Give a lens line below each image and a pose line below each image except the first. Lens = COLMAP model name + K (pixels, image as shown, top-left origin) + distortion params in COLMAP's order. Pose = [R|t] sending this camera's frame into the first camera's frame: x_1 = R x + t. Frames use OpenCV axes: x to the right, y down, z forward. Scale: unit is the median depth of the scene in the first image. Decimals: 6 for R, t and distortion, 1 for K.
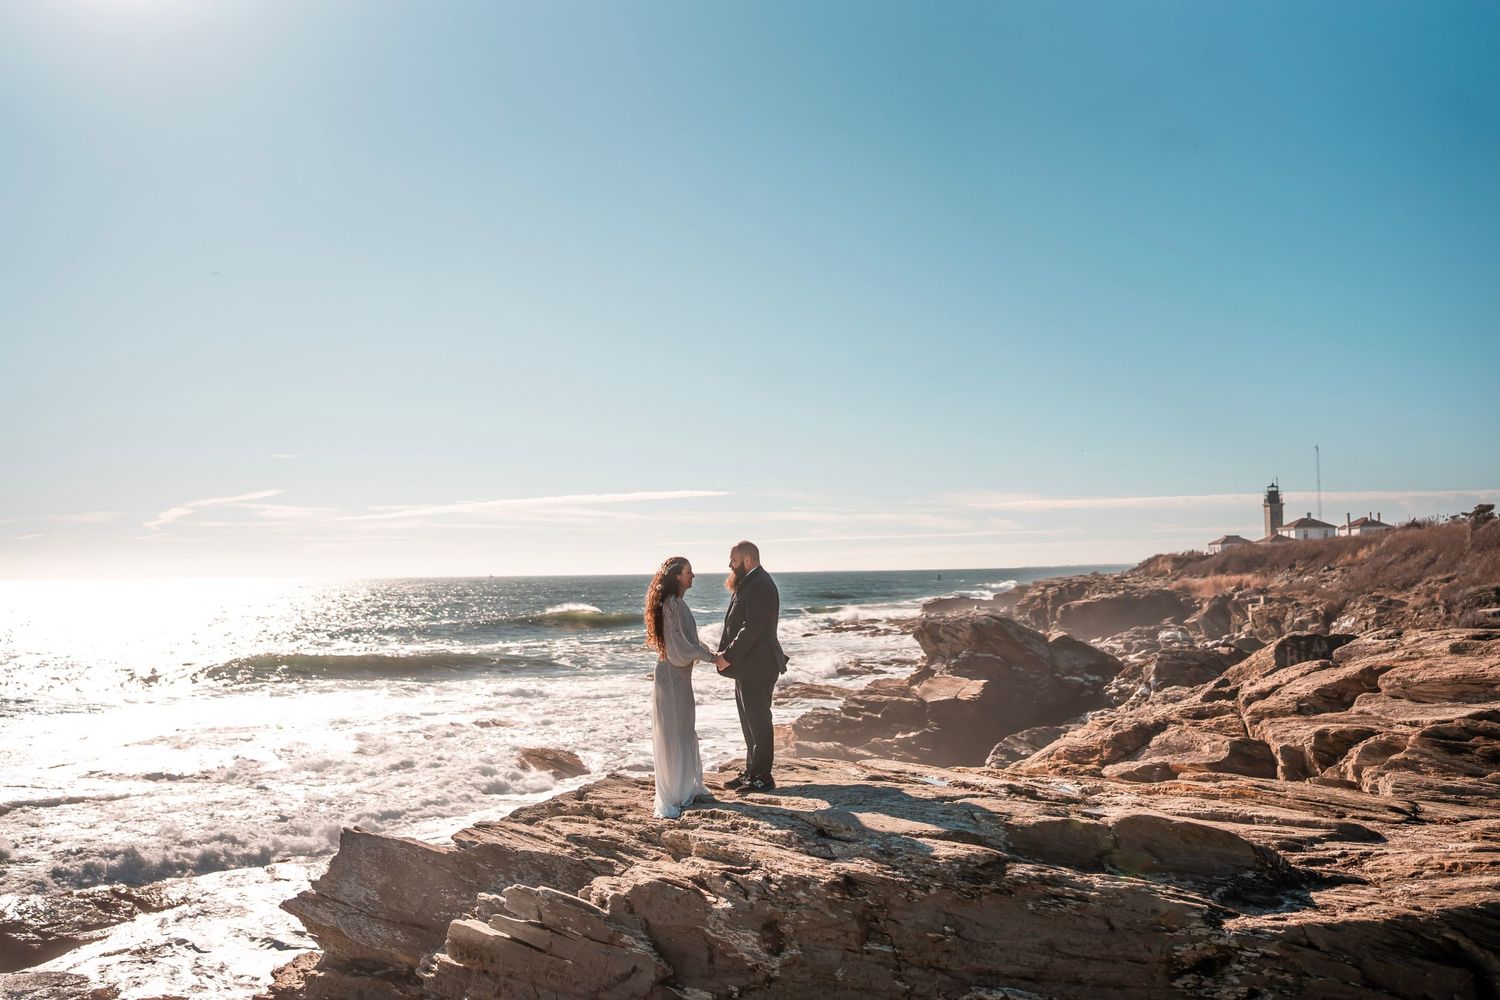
lens RADIAL K [[1458.5, 0, 750.0], [0, 1458.5, 500.0], [0, 0, 1]] dist [-0.094015, 0.022876]
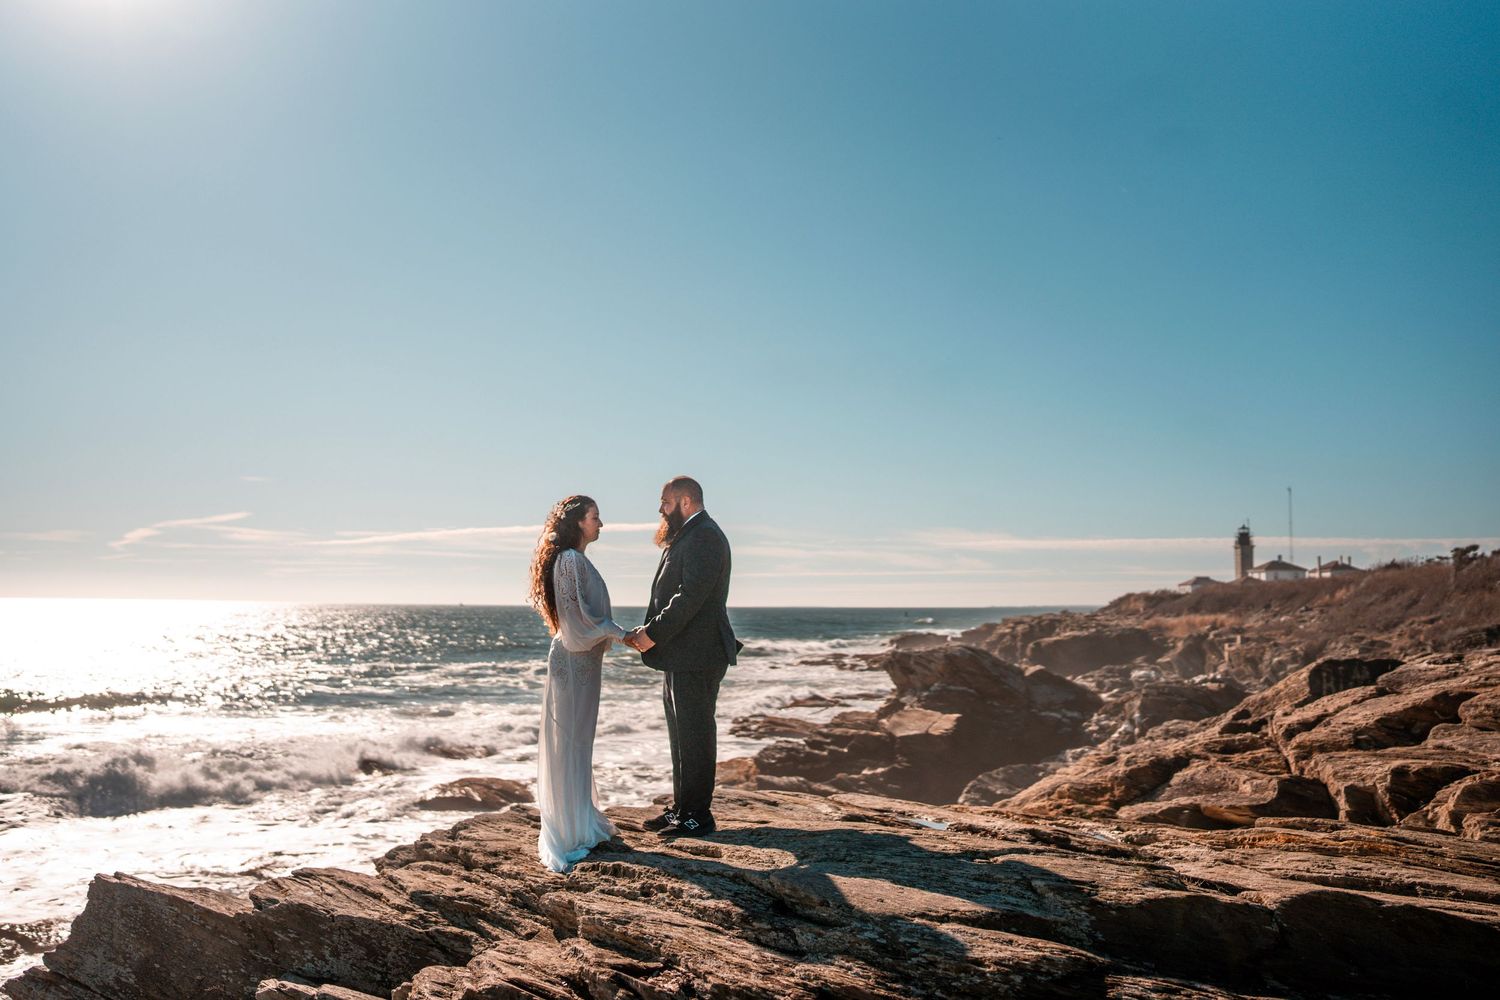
lens RADIAL K [[1385.9, 0, 792.5], [0, 1385.9, 500.9], [0, 0, 1]] dist [-0.112870, 0.105253]
pose [[0.998353, 0.028227, 0.049946, 0.011221], [-0.026505, 0.999042, -0.034810, 0.042535], [-0.050880, 0.033429, 0.998145, 0.227705]]
